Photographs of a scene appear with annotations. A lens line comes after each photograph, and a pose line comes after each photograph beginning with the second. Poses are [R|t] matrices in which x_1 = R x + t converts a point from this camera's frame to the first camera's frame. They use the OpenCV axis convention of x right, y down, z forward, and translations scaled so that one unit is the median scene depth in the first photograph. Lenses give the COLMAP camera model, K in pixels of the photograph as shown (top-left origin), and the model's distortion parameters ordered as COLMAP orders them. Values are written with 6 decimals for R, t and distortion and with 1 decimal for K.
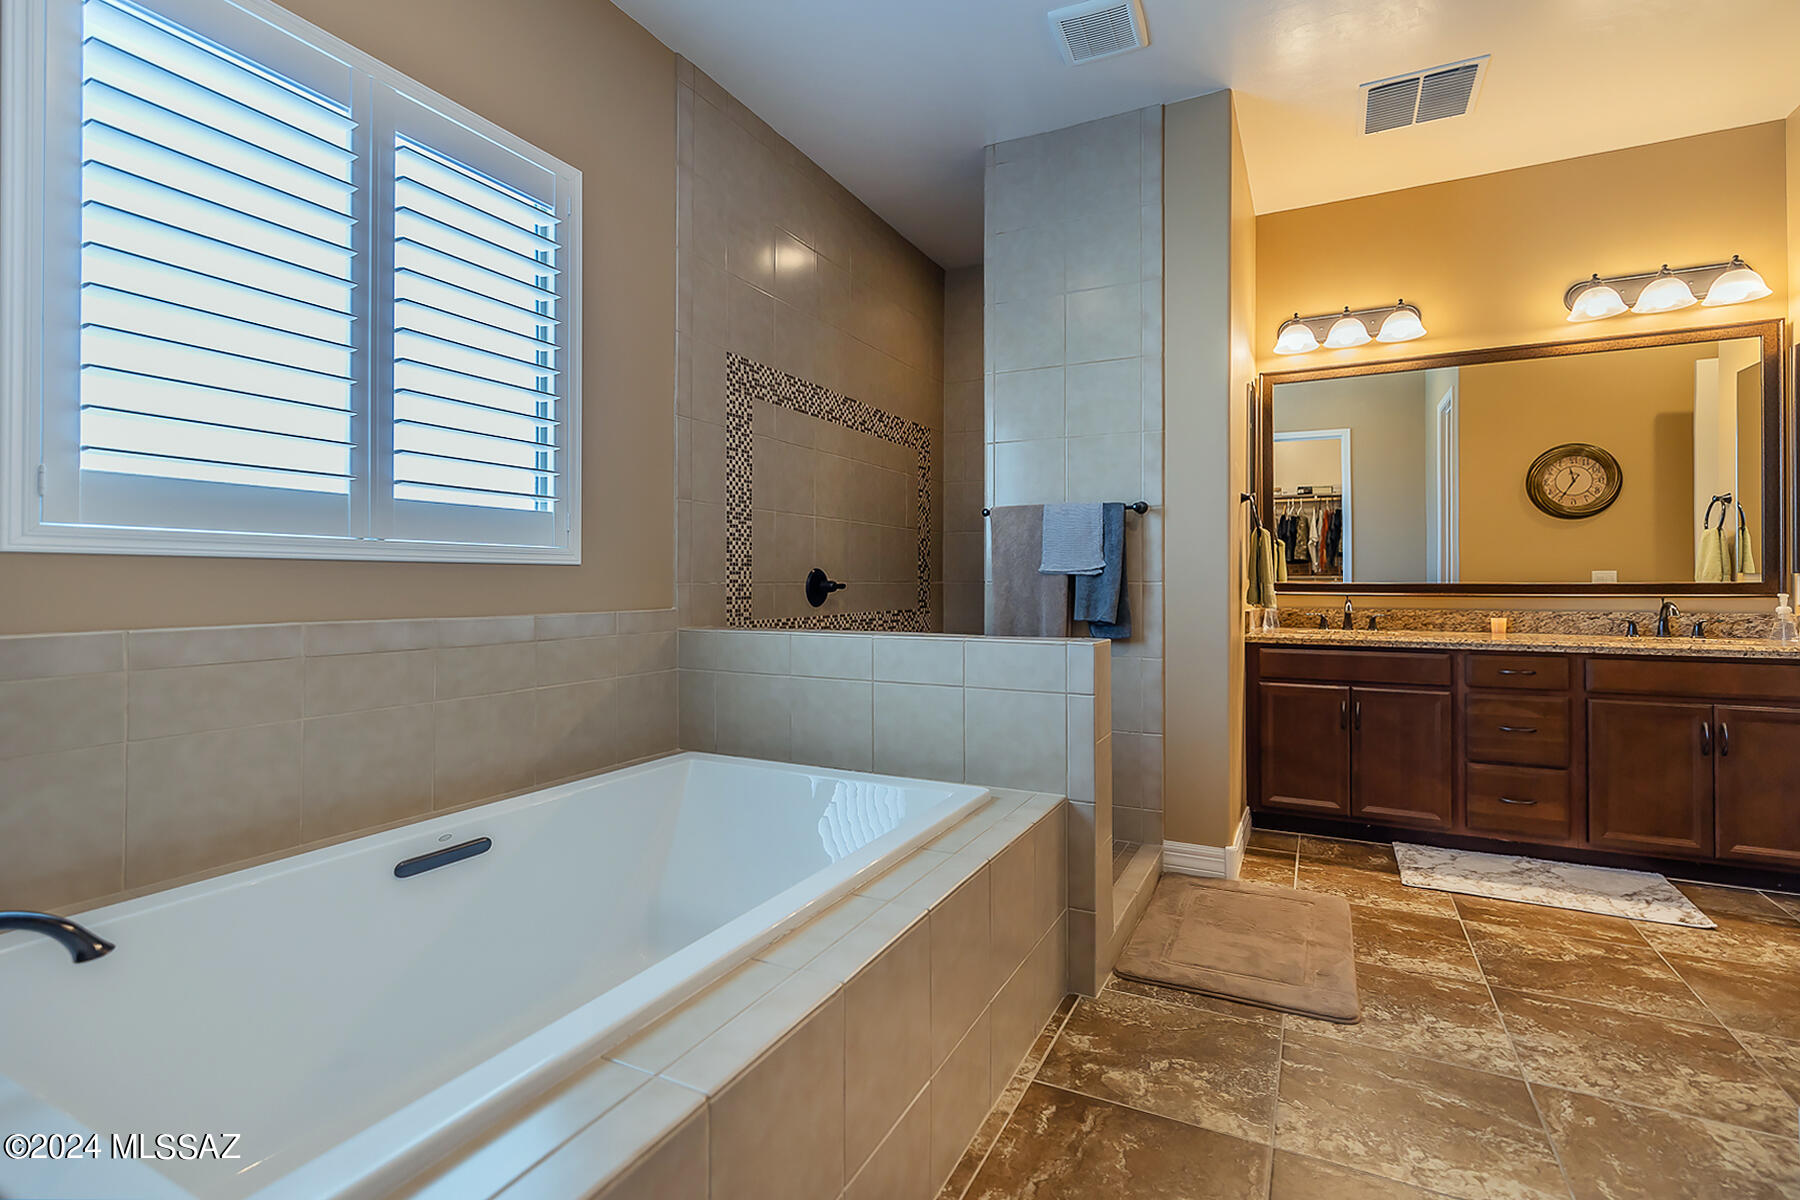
lens RADIAL K [[769.7, 0, 912.4], [0, 769.7, 591.9], [0, 0, 1]] dist [-0.001977, -0.000197]
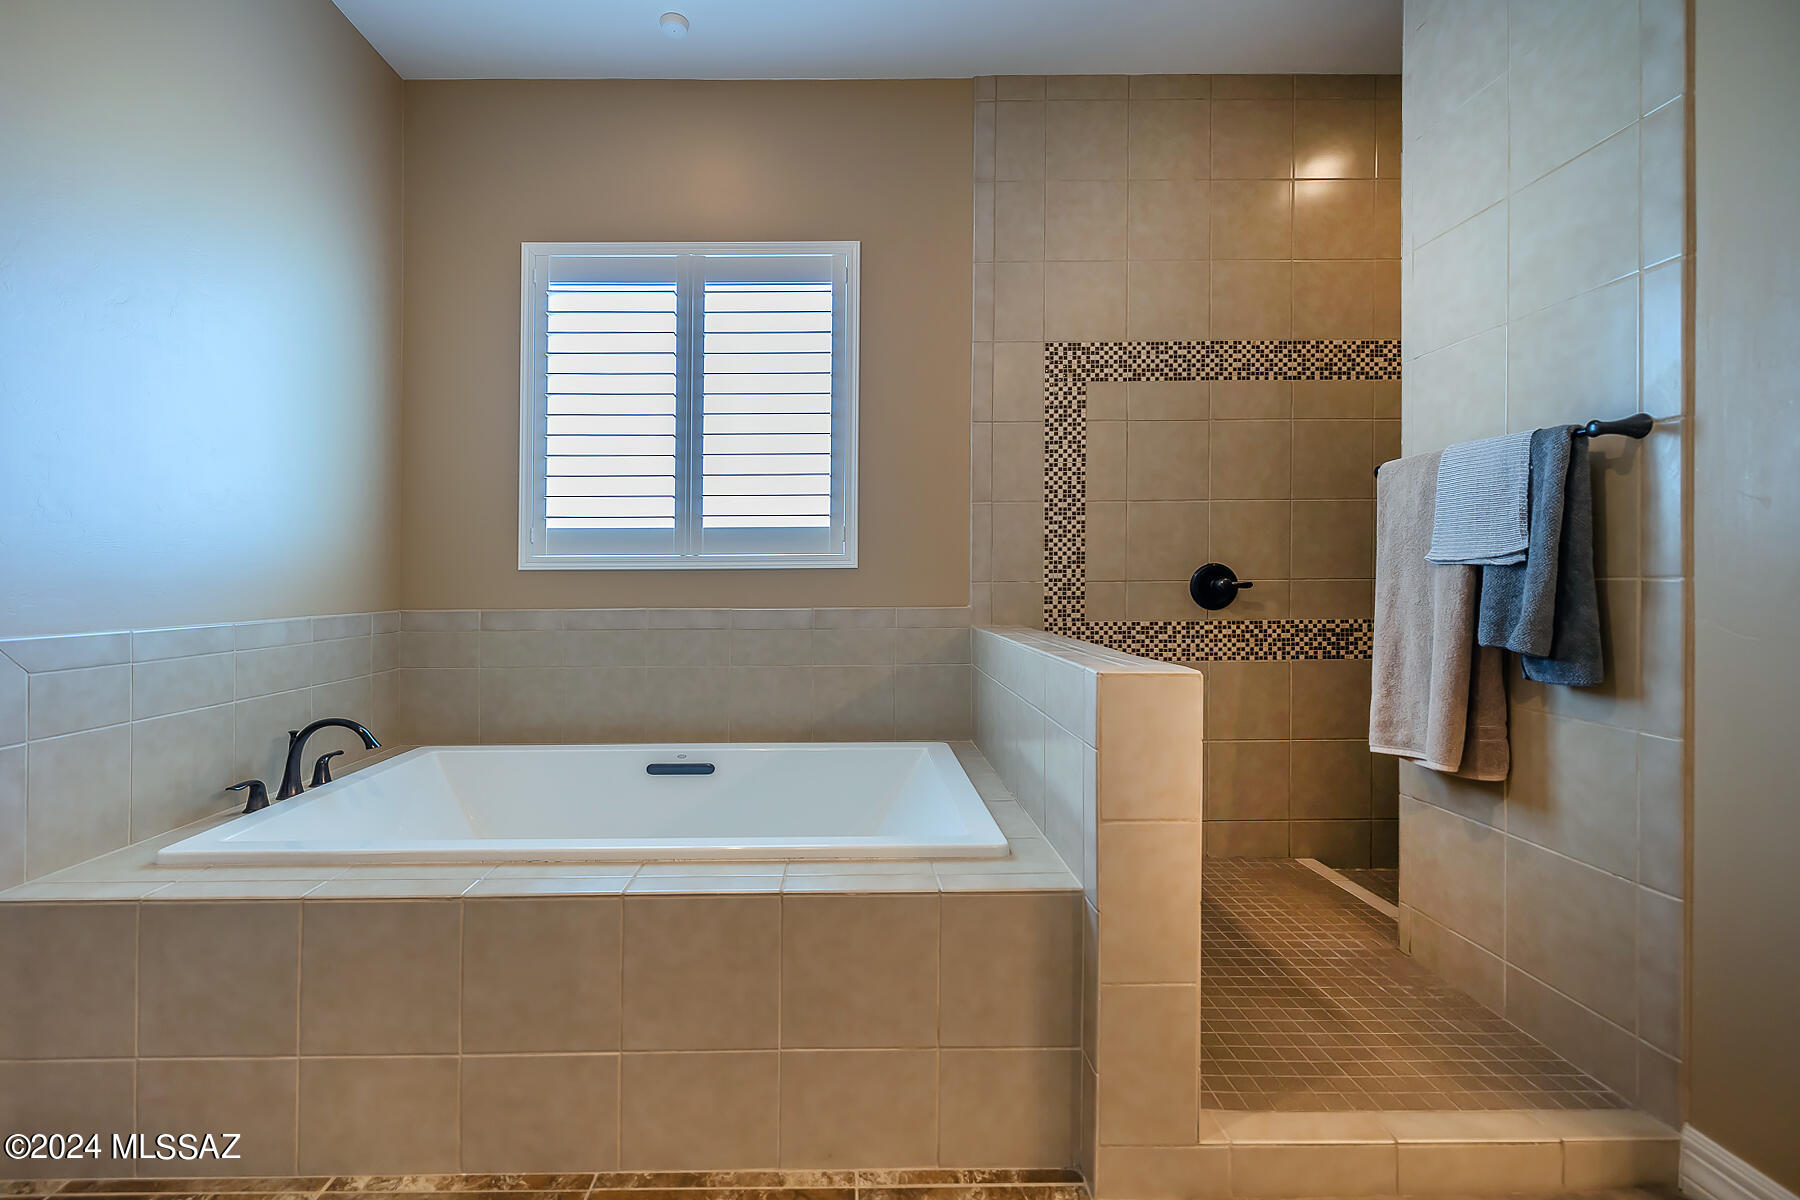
lens RADIAL K [[769.7, 0, 904.4], [0, 769.7, 588.1], [0, 0, 1]] dist [-0.001977, -0.000197]
pose [[0.501233, 0.002949, -0.865307, 0.496903], [-0.004376, 0.999990, 0.000873, -0.003765], [0.865301, 0.003349, 0.501241, 0.352304]]
